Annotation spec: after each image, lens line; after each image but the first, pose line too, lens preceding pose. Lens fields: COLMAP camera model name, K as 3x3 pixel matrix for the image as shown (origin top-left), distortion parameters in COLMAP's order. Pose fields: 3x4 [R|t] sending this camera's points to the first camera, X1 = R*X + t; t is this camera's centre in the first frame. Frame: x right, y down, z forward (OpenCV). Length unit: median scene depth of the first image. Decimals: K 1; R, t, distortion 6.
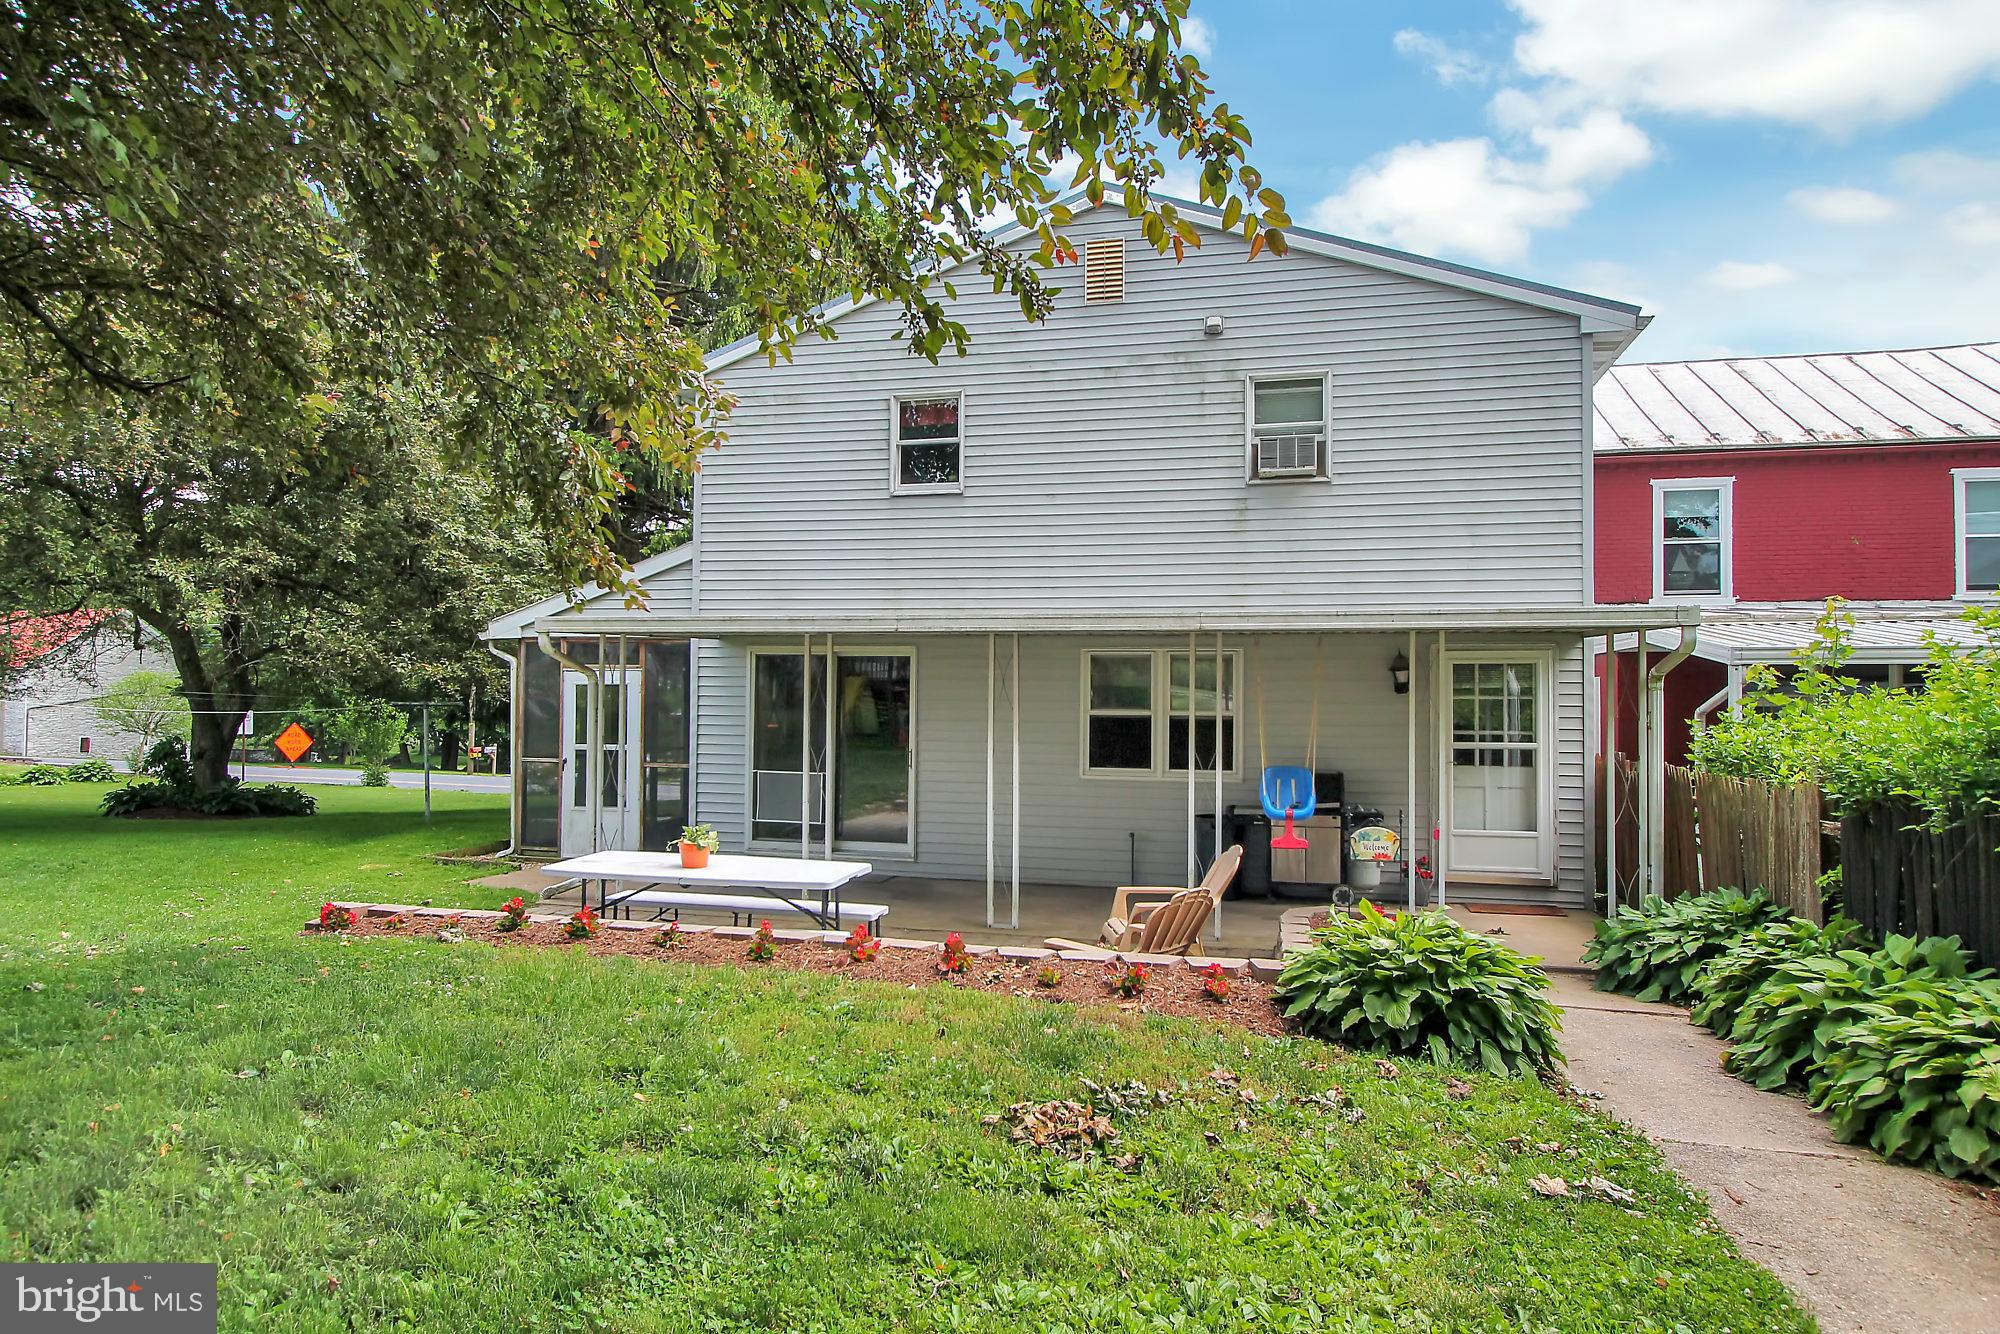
lens RADIAL K [[1220.2, 0, 1000.6], [0, 1220.2, 660.4], [0, 0, 1]] dist [0.001754, -0.000083]
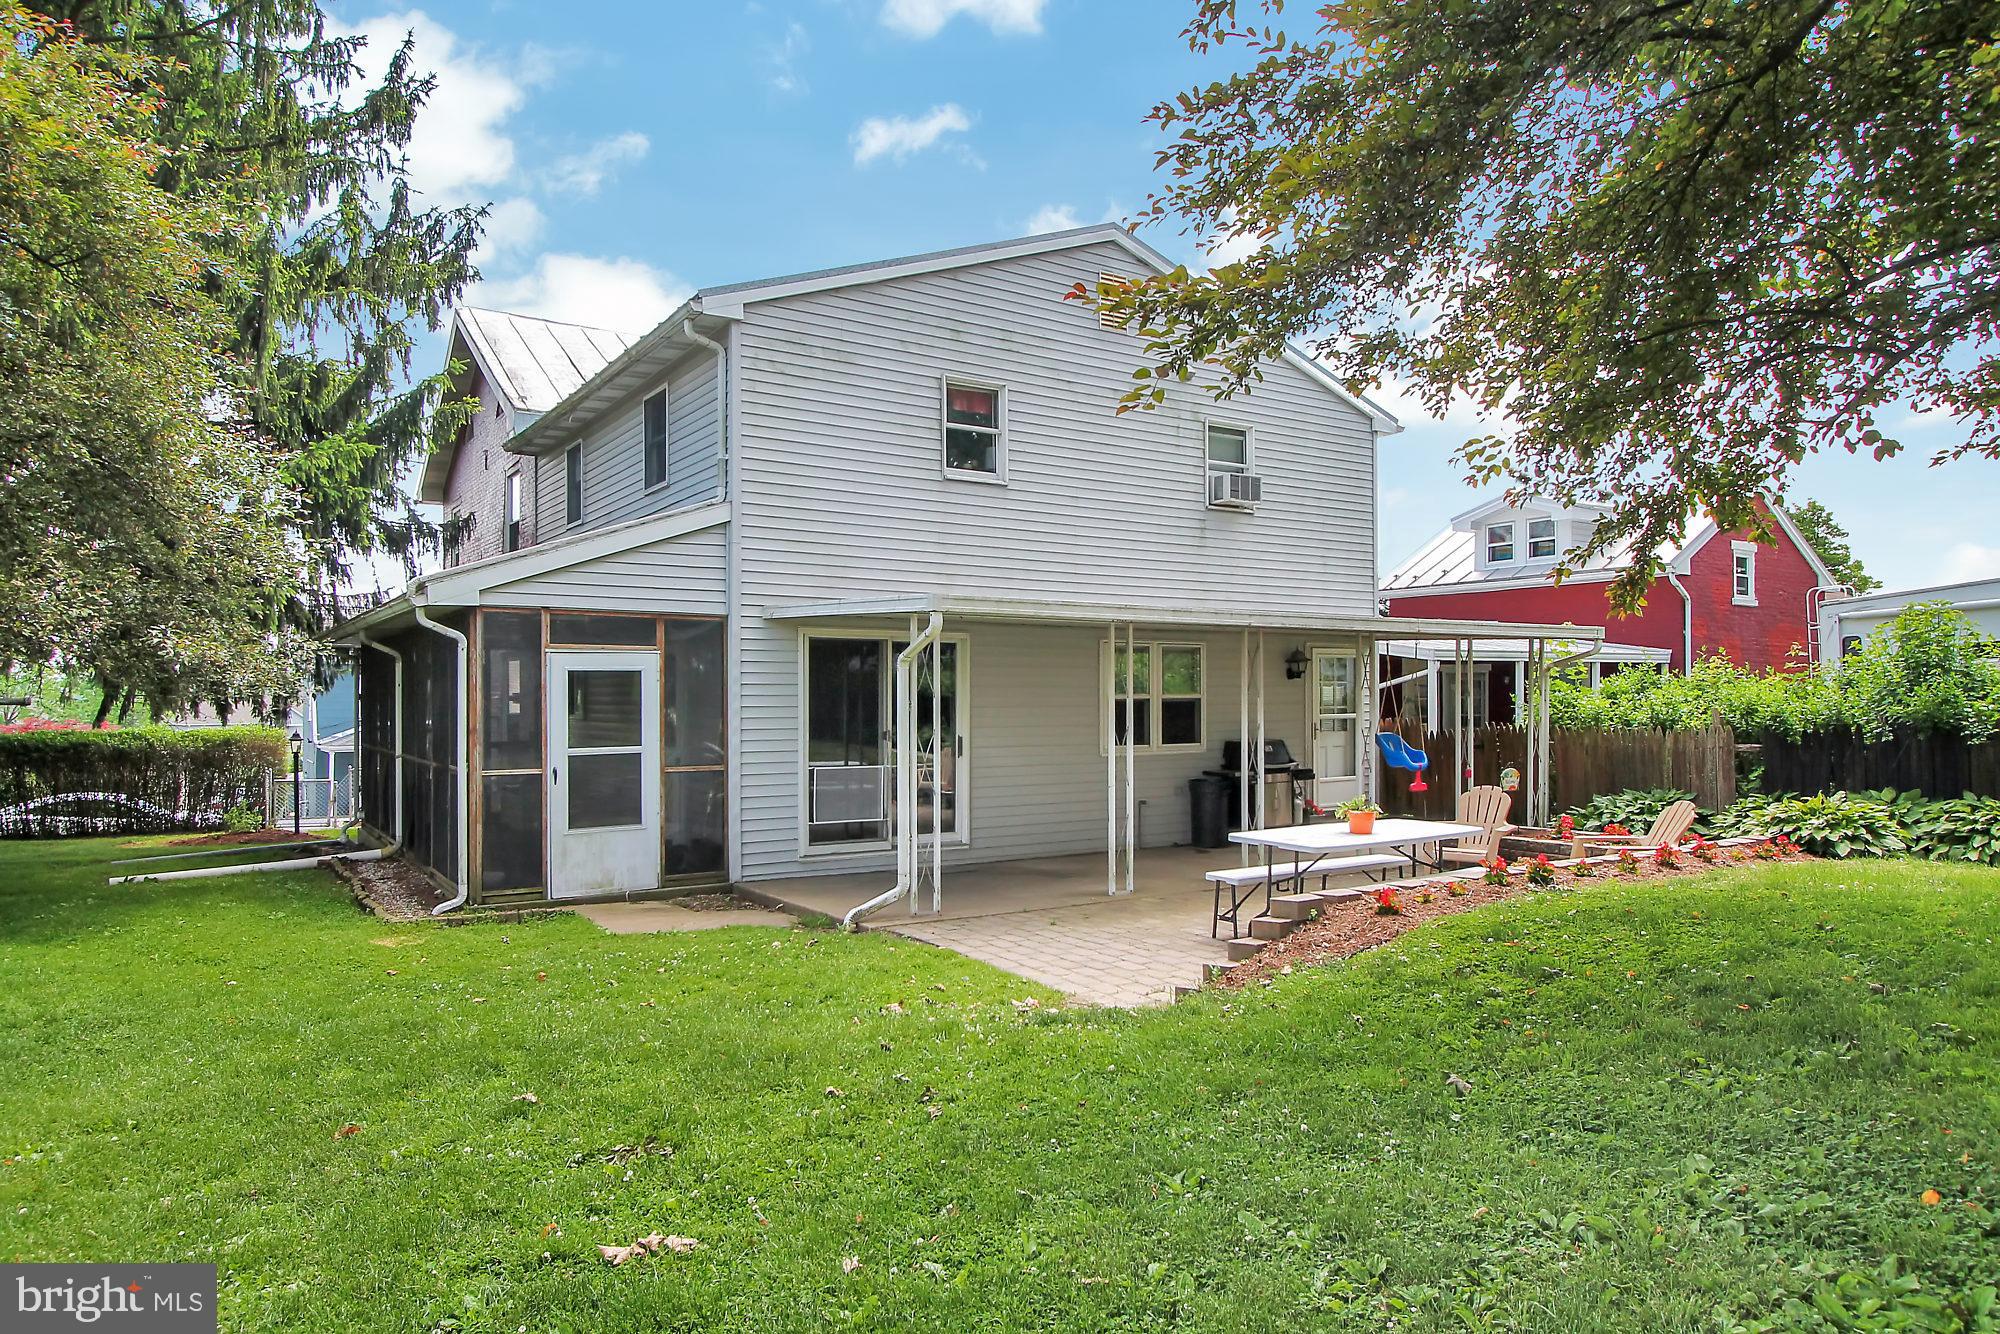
lens RADIAL K [[1220.2, 0, 999.0], [0, 1220.2, 687.3], [0, 0, 1]] dist [0.001754, -0.000083]
pose [[0.670511, -0.006098, 0.741875, -0.783768], [-0.012420, 0.999734, 0.019443, 0.012748], [-0.741796, -0.022251, 0.670256, 0.307986]]
